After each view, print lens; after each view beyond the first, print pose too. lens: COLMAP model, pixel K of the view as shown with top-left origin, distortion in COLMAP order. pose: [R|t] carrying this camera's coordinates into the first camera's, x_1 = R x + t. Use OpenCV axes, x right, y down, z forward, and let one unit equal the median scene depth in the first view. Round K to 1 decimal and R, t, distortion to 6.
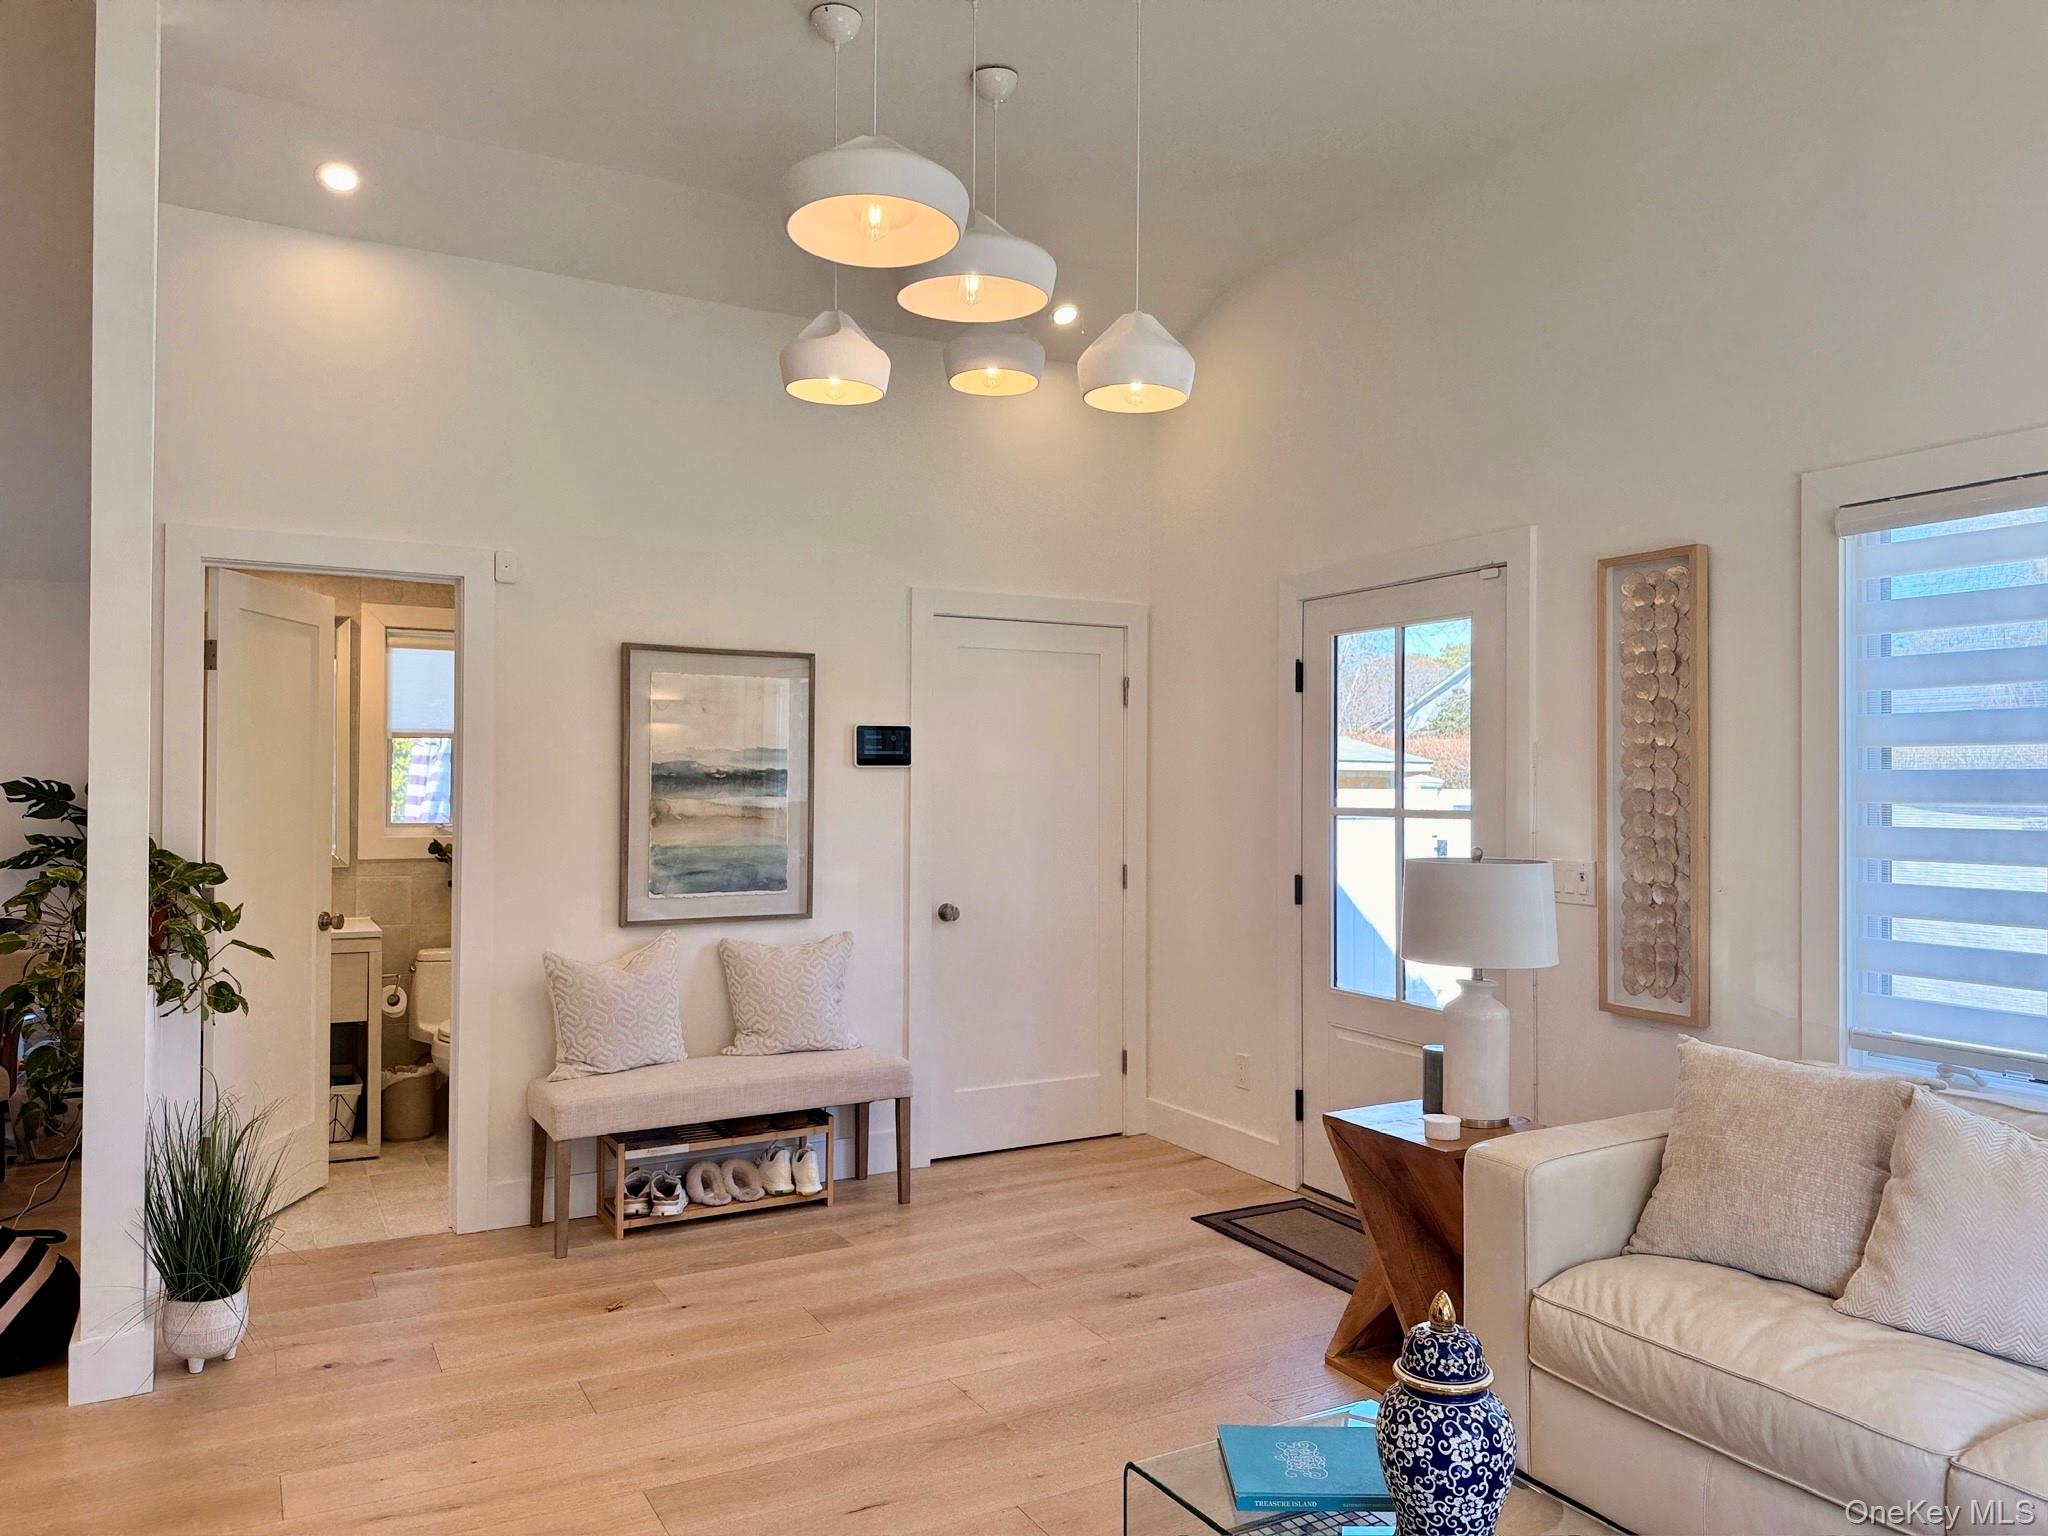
lens RADIAL K [[1426.1, 0, 1029.7], [0, 1426.1, 770.7], [0, 0, 1]] dist [0.055380, -0.075823]
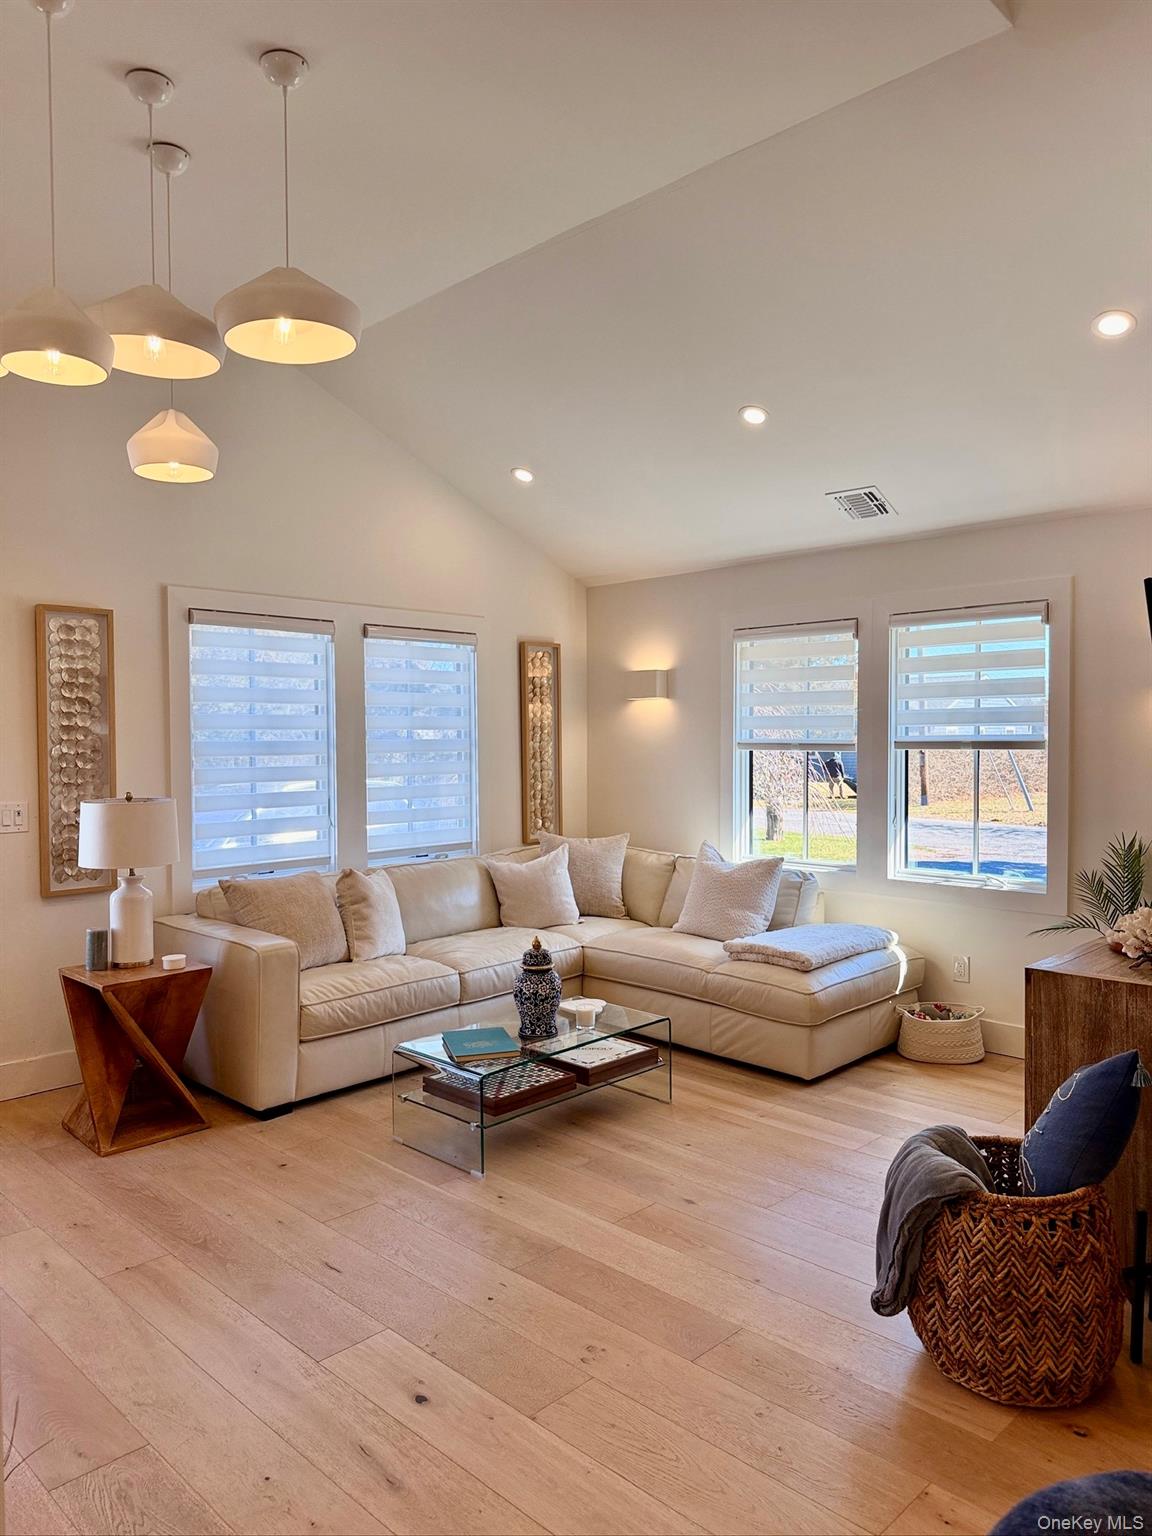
lens RADIAL K [[1069.6, 0, 576.0], [0, 1069.6, 768.0], [0, 0, 1]] dist [0.055380, -0.075823]
pose [[-0.291816, -0.031237, 0.955964, -0.916994], [-0.009232, 0.999512, 0.029841, -0.012521], [-0.956430, -0.000117, -0.291962, 0.830422]]
